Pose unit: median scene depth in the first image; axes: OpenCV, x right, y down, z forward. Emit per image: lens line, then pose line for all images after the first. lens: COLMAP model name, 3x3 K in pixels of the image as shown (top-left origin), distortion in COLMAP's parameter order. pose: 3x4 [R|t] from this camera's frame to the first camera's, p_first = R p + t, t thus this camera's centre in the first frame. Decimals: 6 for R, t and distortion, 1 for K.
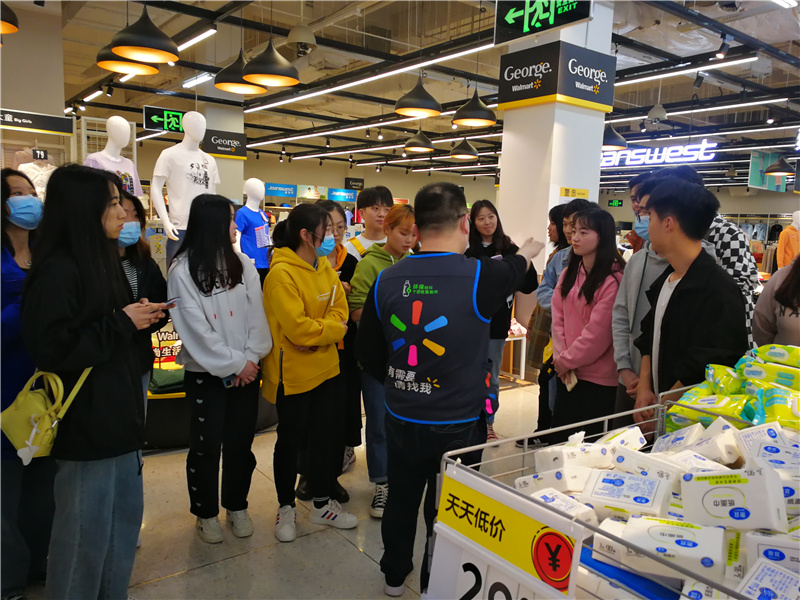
lens RADIAL K [[641.1, 0, 400.0], [0, 641.1, 300.0], [0, 0, 1]] dist [0.007786, 0.005423]
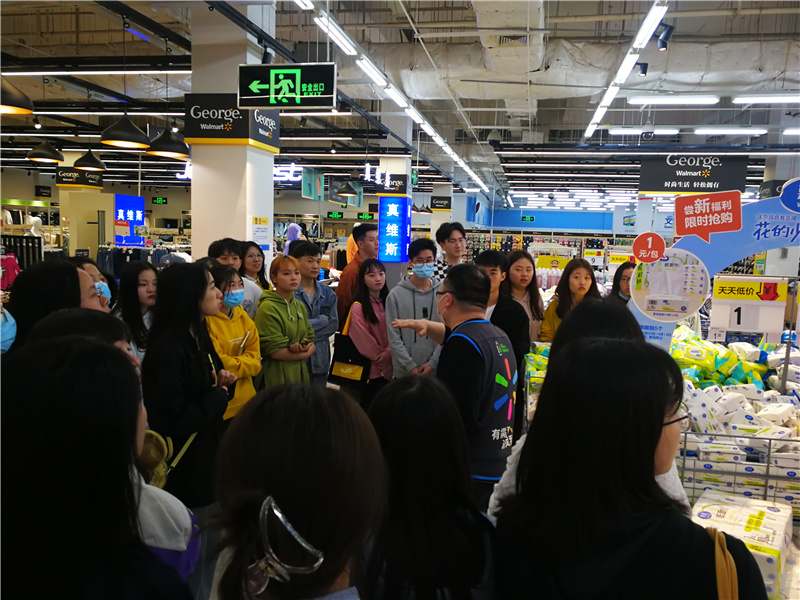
lens RADIAL K [[641.1, 0, 400.0], [0, 641.1, 300.0], [0, 0, 1]] dist [0.007786, 0.005423]
pose [[0.753668, -0.079045, 0.652485, -0.328973], [0.070428, 0.996738, 0.039399, -0.051883], [-0.653471, 0.016260, 0.756777, -0.063590]]
